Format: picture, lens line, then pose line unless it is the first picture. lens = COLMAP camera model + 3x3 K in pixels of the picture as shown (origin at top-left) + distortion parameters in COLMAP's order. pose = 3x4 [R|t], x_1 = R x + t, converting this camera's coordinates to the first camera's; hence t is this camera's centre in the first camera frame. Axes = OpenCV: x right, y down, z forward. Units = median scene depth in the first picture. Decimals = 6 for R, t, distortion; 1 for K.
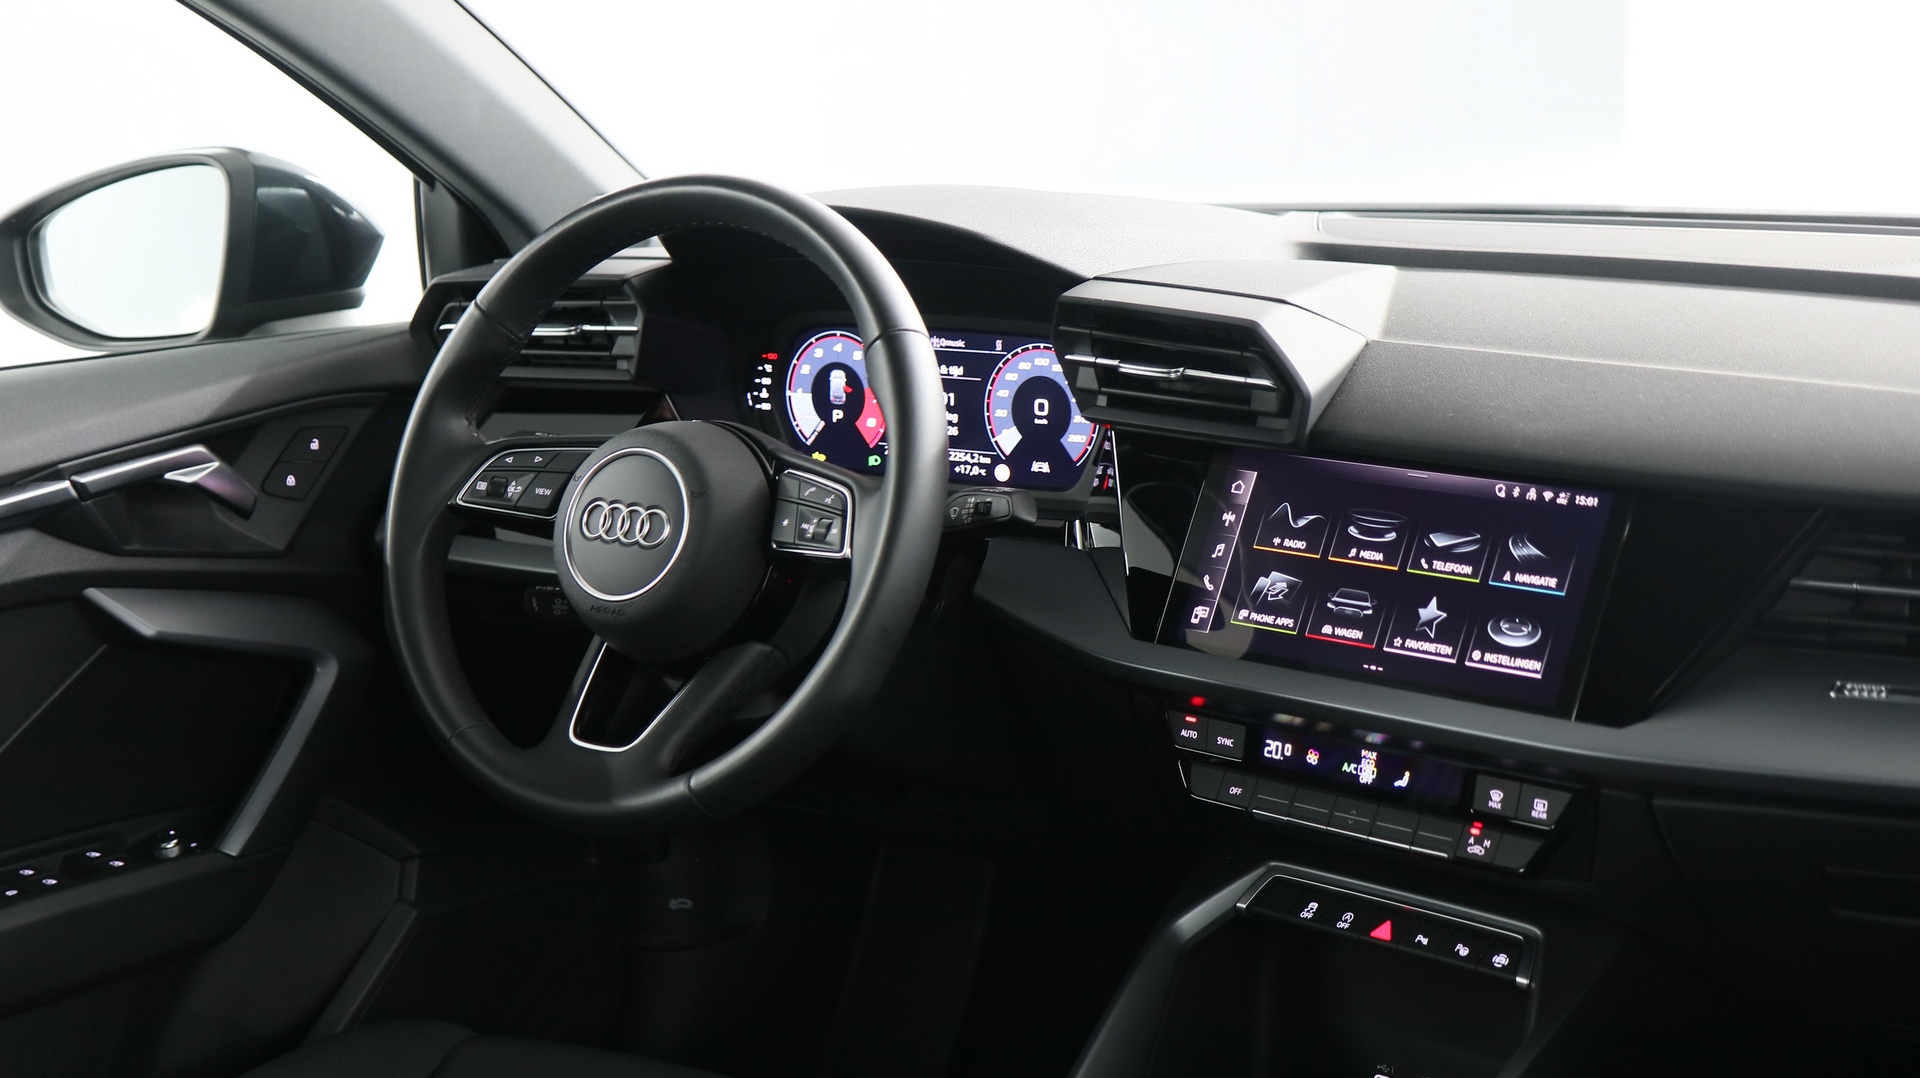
lens RADIAL K [[2861.0, 0, 965.4], [0, 2861.0, 549.4], [0, 0, 1]] dist [-0.000423, 0.000000]
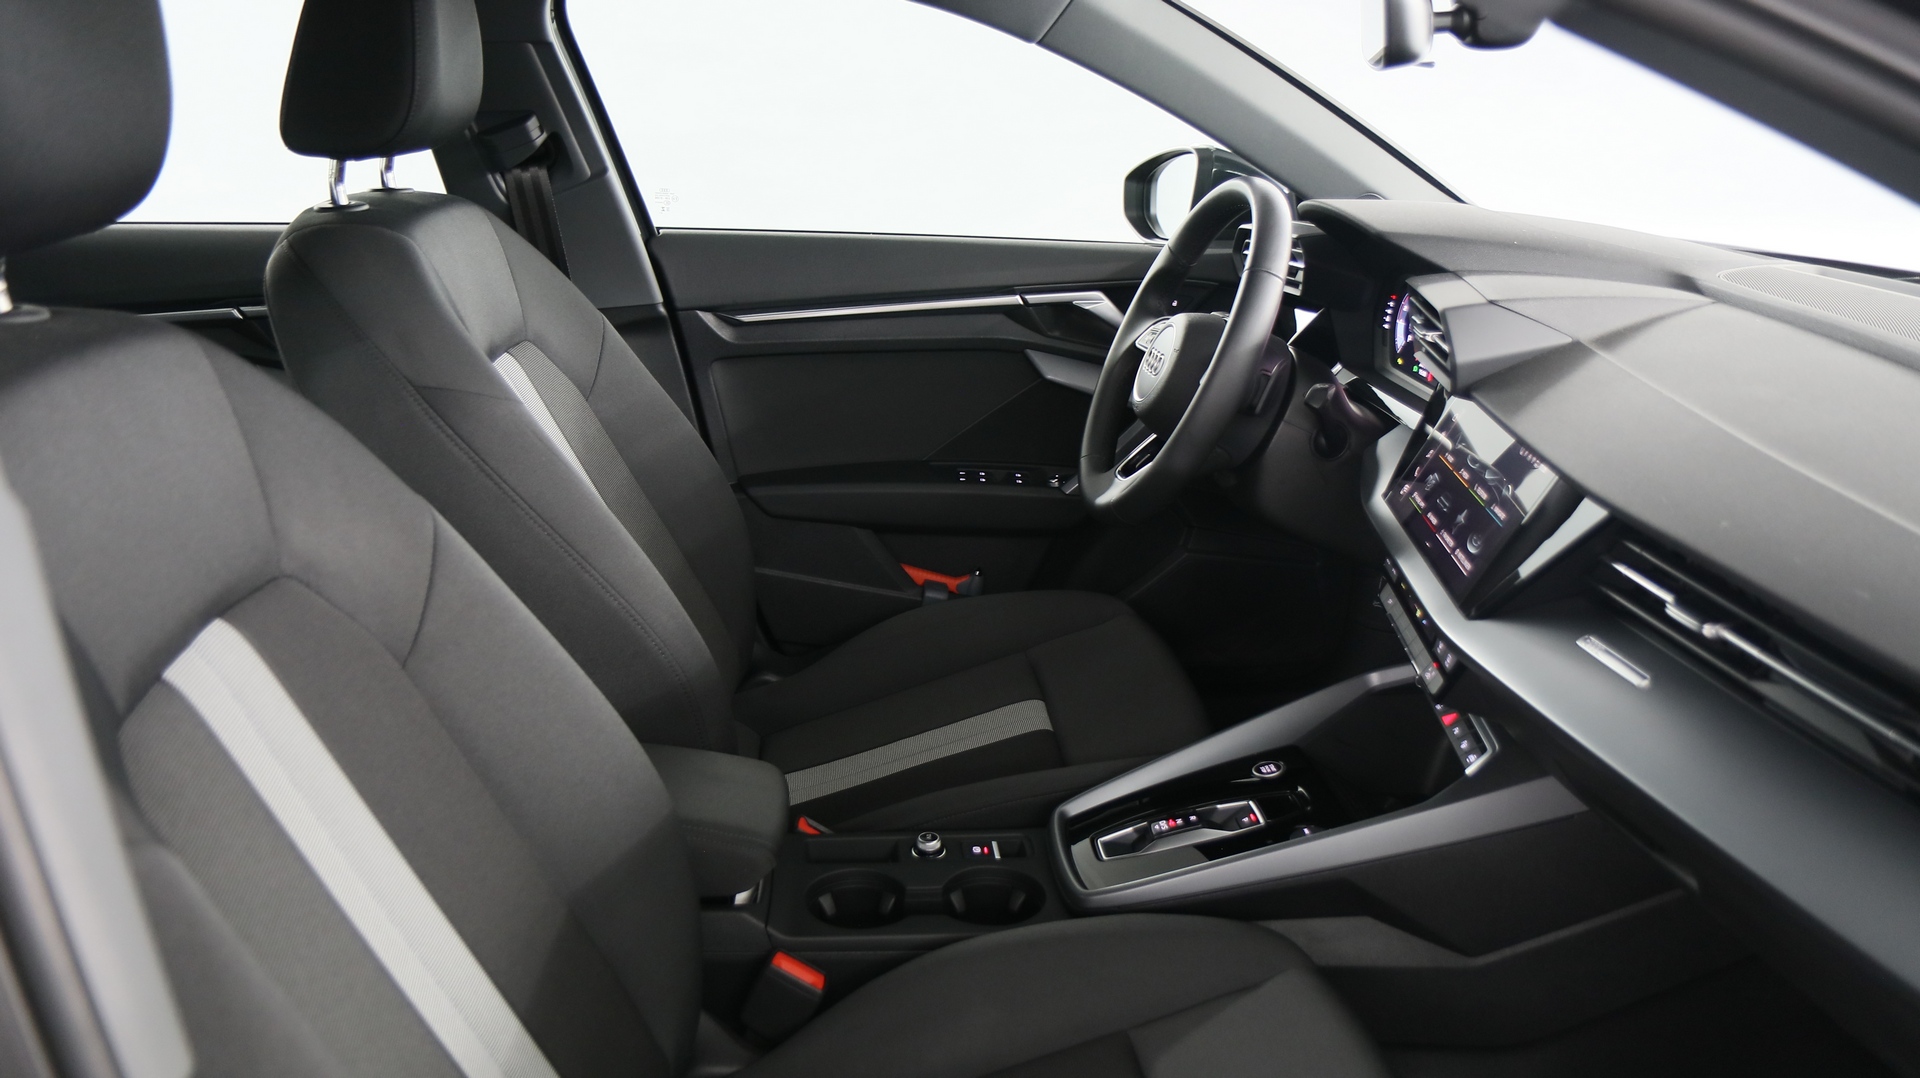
lens RADIAL K [[1468.7, 0, 968.4], [0, 1468.7, 543.5], [0, 0, 1]] dist [-0.008946, 0.011080]
pose [[0.635036, 0.281881, -0.719217, 0.503994], [-0.191830, 0.959426, 0.206649, -0.067714], [0.748285, 0.006738, 0.663343, 0.272293]]
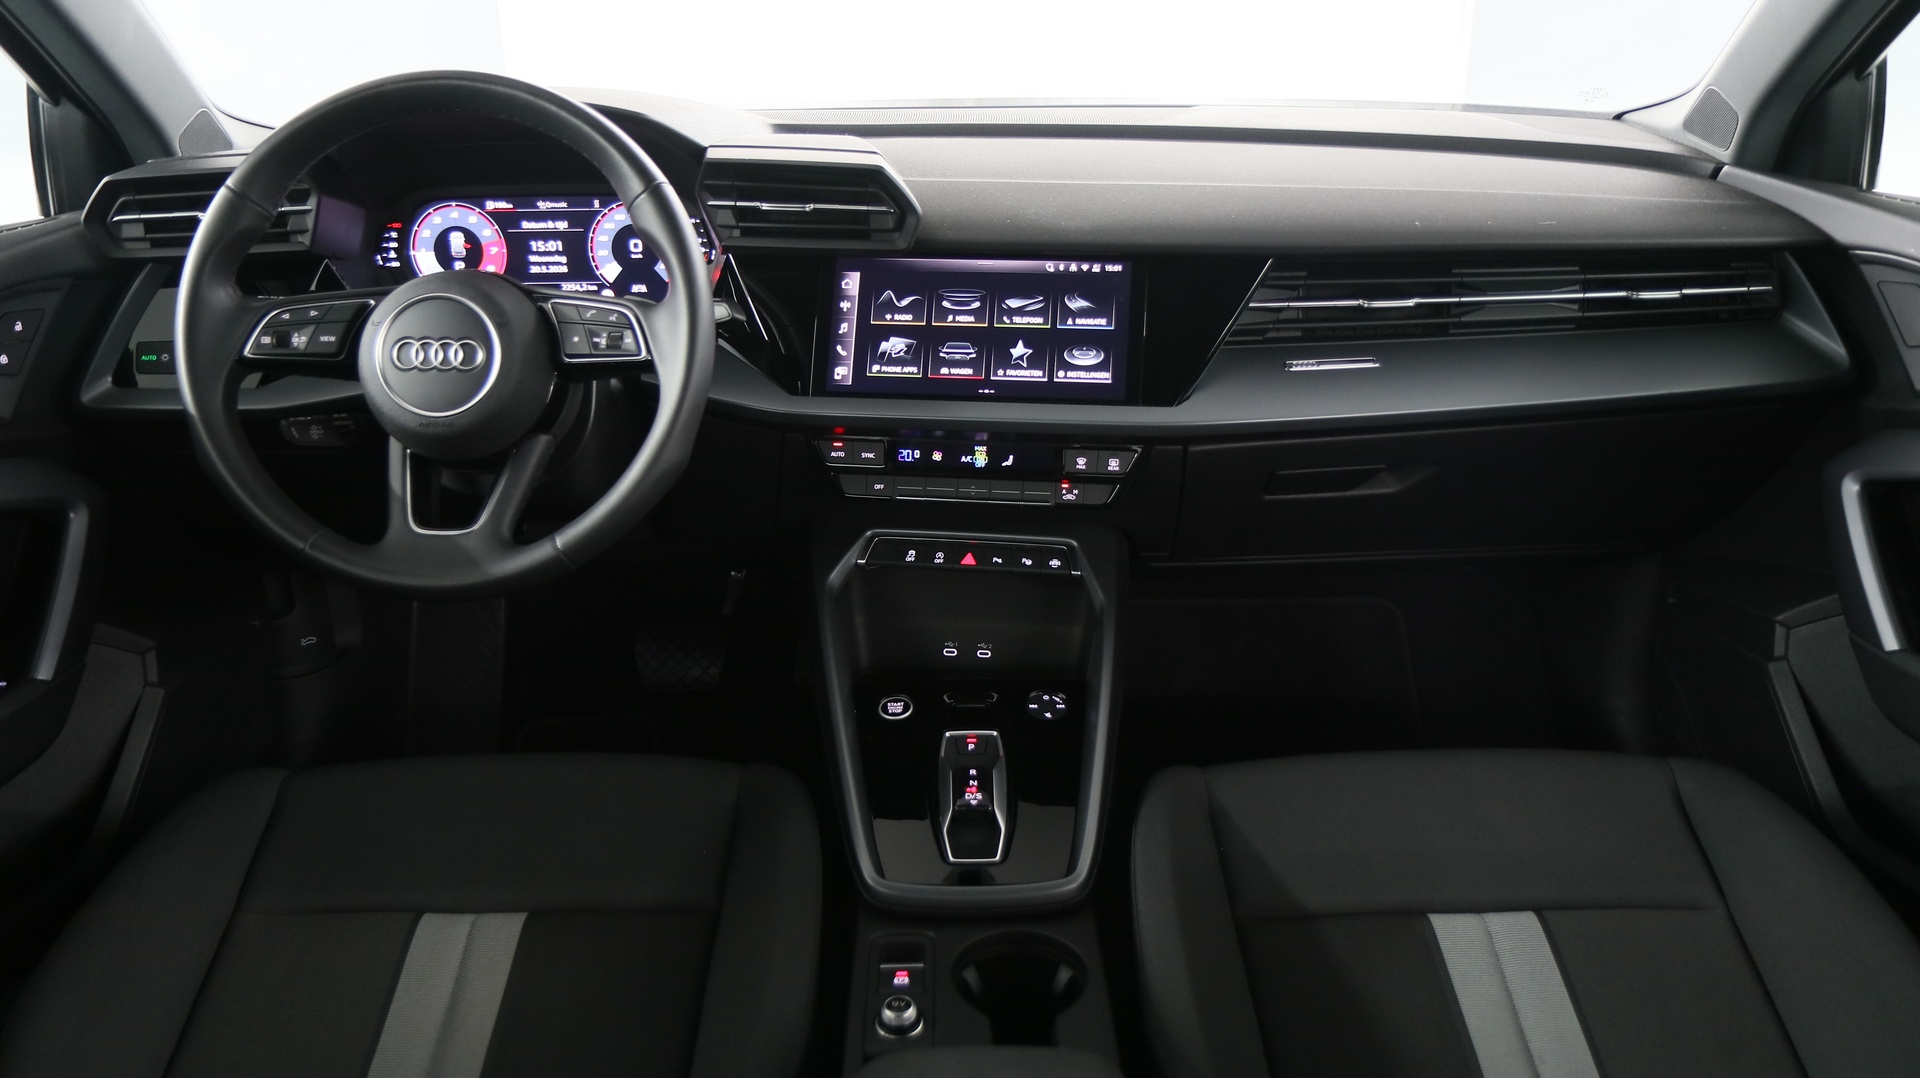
lens RADIAL K [[1468.7, 0, 948.3], [0, 1468.7, 547.1], [0, 0, 1]] dist [-0.008946, 0.011080]
pose [[0.826651, -0.180885, 0.532849, -0.282928], [0.104614, 0.979820, 0.170320, -0.011915], [-0.552905, -0.085052, 0.828892, 0.323118]]
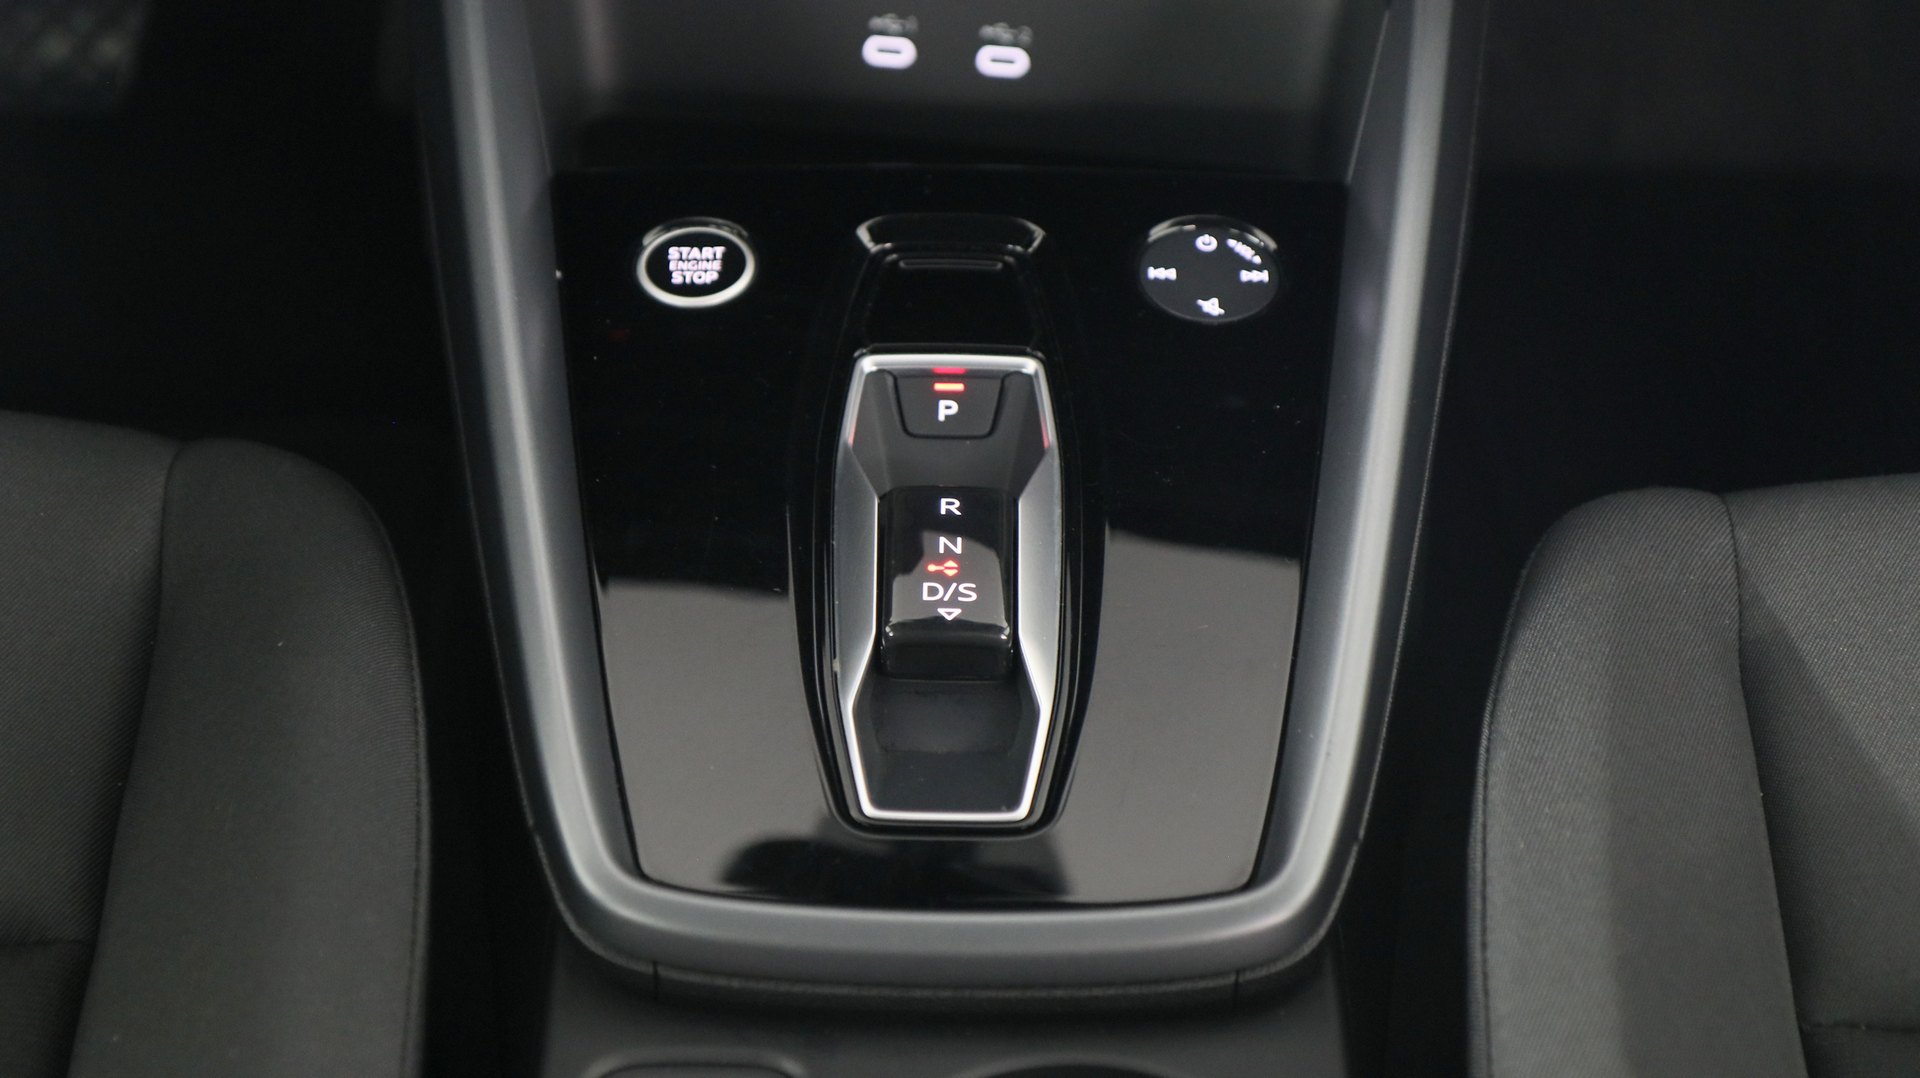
lens RADIAL K [[4485.0, 0, 956.6], [0, 4485.0, 534.1], [0, 0, 1]] dist [0.029031, 0.000000]
pose [[0.826798, -0.275268, 0.490543, -0.231640], [0.079616, 0.920567, 0.382385, -0.023790], [-0.556836, -0.277100, 0.783038, 0.389083]]
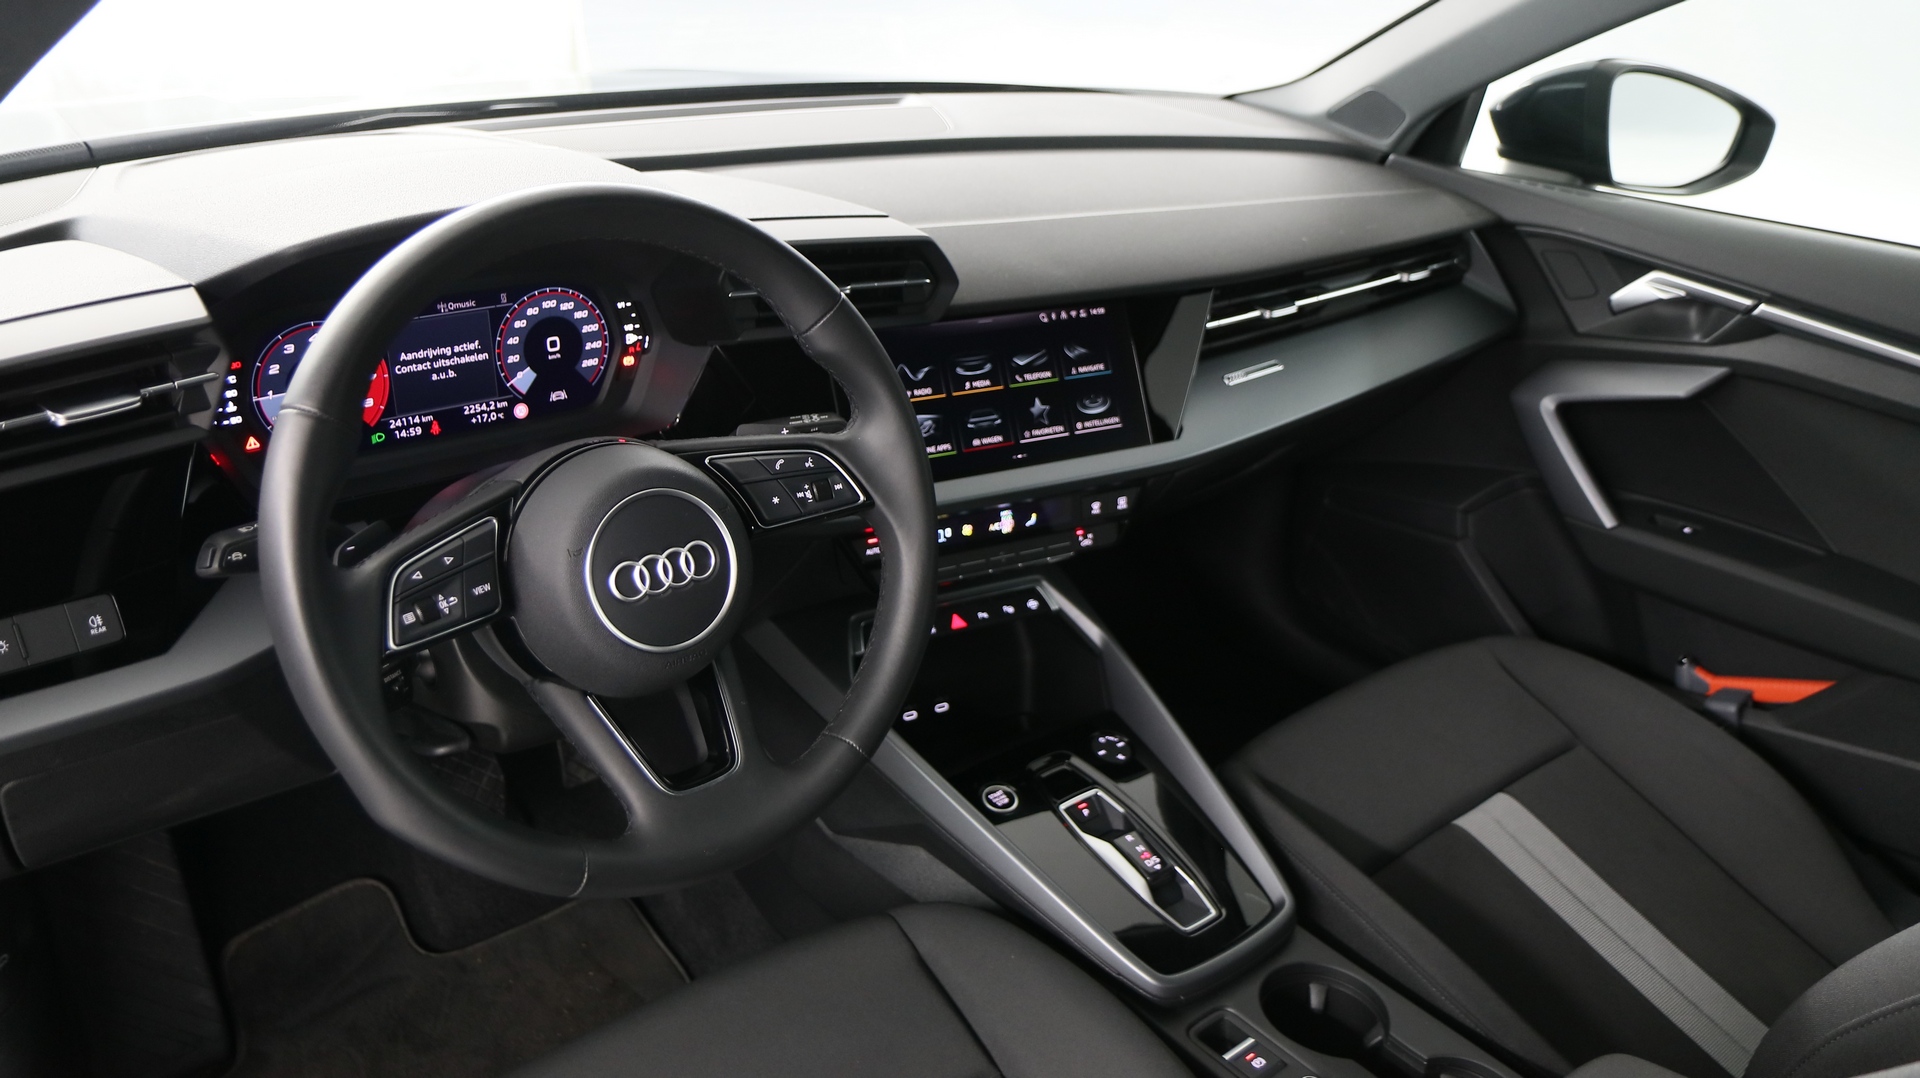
lens RADIAL K [[1468.7, 0, 959.0], [0, 1468.7, 536.9], [0, 0, 1]] dist [-0.008946, 0.011080]
pose [[0.284745, -0.369391, 0.884574, -0.505615], [0.135599, 0.929016, 0.344300, -0.169521], [-0.948964, 0.021910, 0.314622, 0.726630]]
